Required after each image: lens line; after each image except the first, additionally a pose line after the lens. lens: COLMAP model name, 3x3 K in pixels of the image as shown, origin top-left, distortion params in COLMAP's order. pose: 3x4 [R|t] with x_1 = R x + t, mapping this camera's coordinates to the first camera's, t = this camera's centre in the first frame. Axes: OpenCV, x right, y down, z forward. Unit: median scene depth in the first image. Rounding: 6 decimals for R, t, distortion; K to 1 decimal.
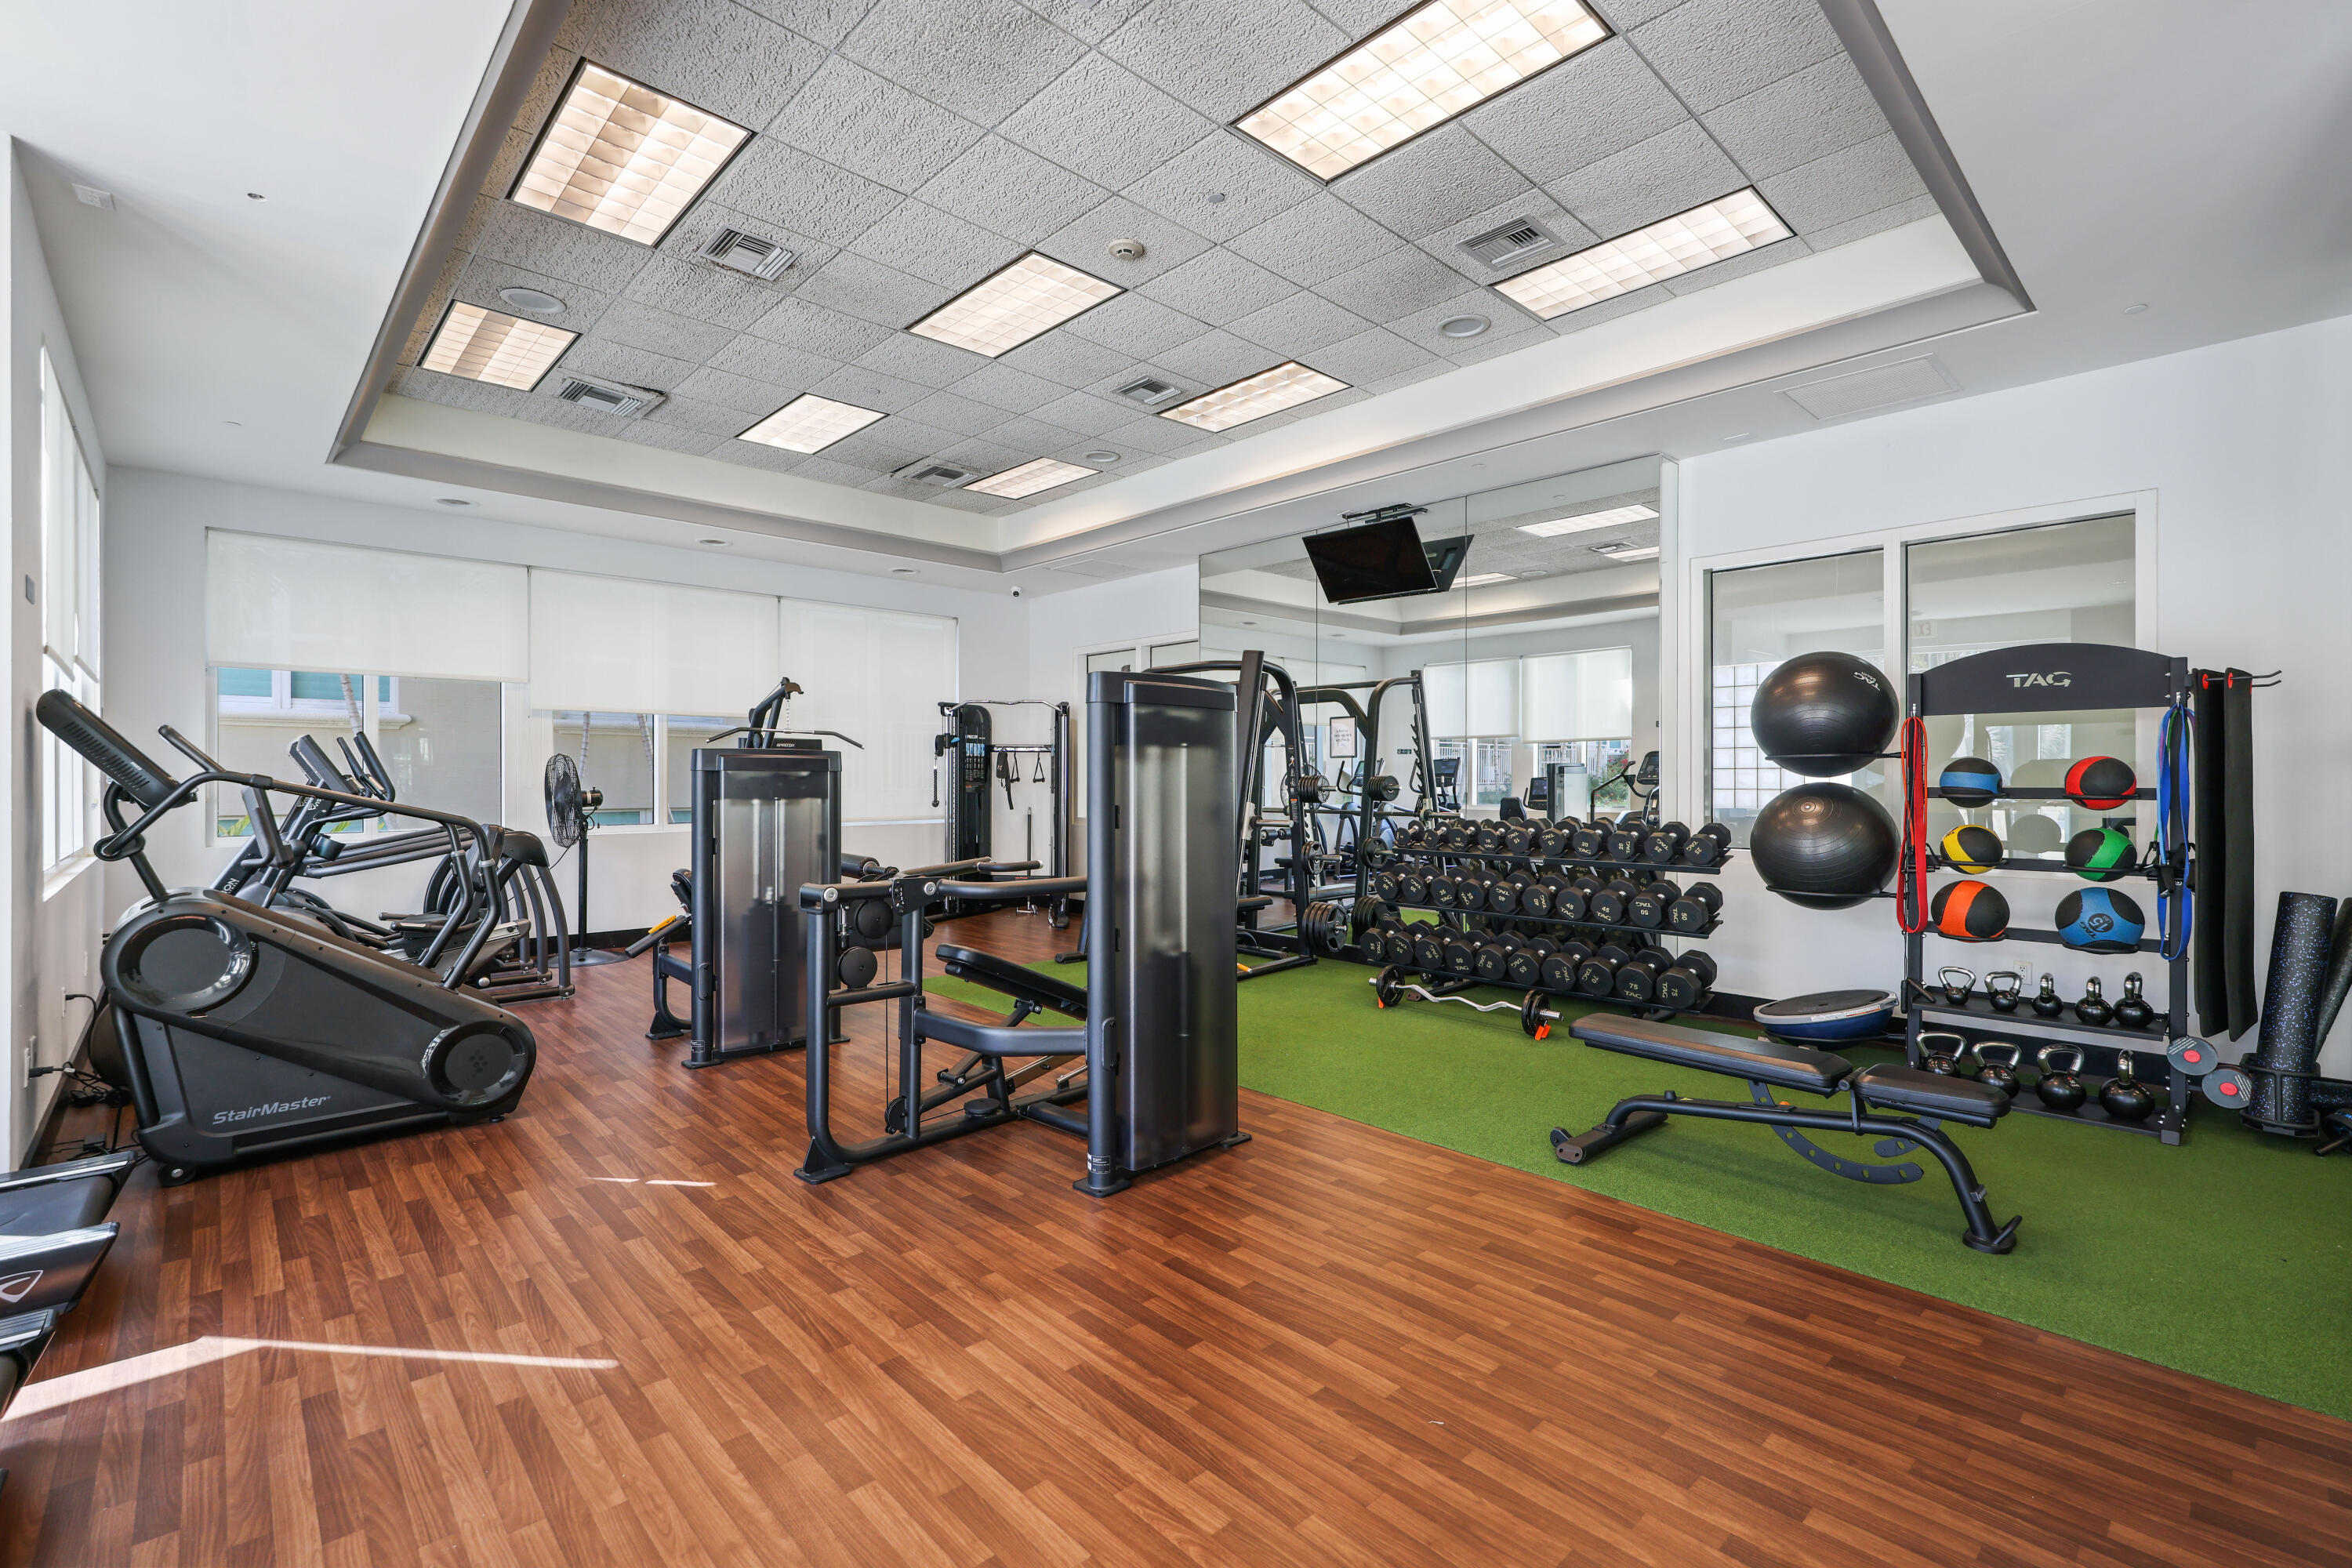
lens RADIAL K [[1034.1, 0, 1178.1], [0, 1034.1, 779.2], [0, 0, 1]] dist [0.004537, 0.000166]
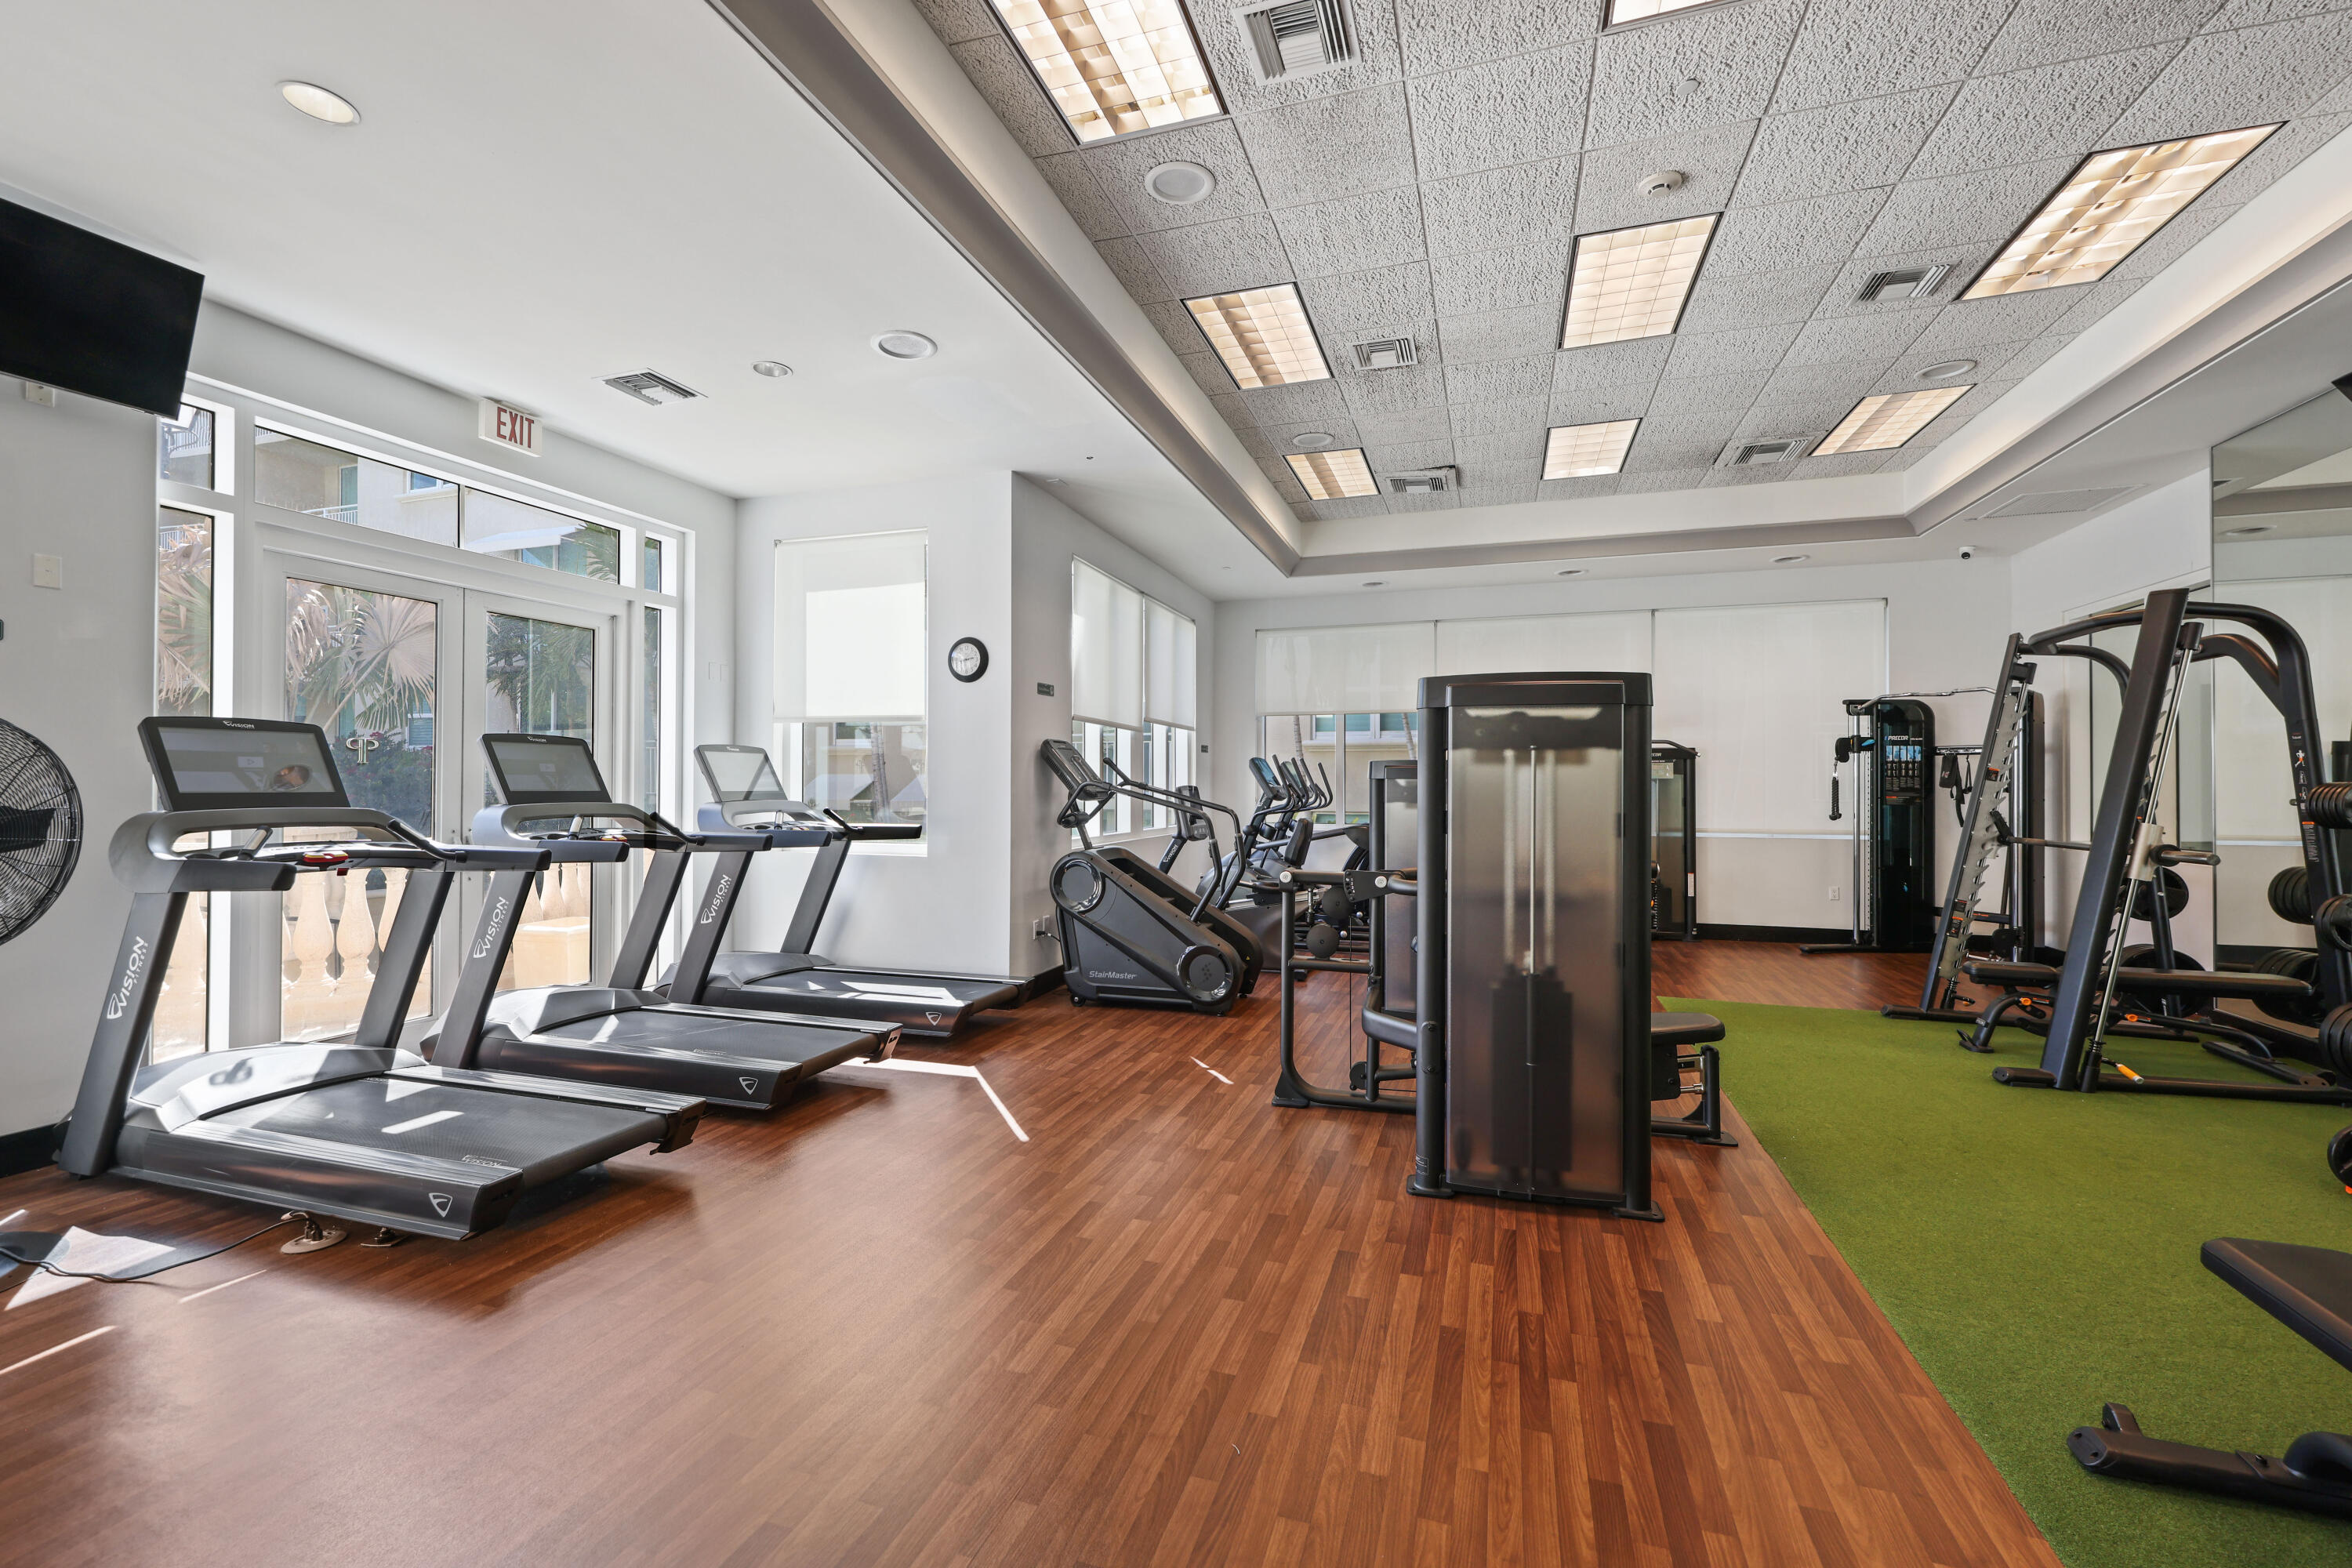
lens RADIAL K [[983.7, 0, 1177.7], [0, 983.7, 781.0], [0, 0, 1]] dist [0.001802, 0.000626]
pose [[0.478091, -0.004458, -0.878299, 0.359614], [-0.003670, 0.999968, -0.007073, 0.002526], [0.878302, 0.006604, 0.478060, 0.178244]]
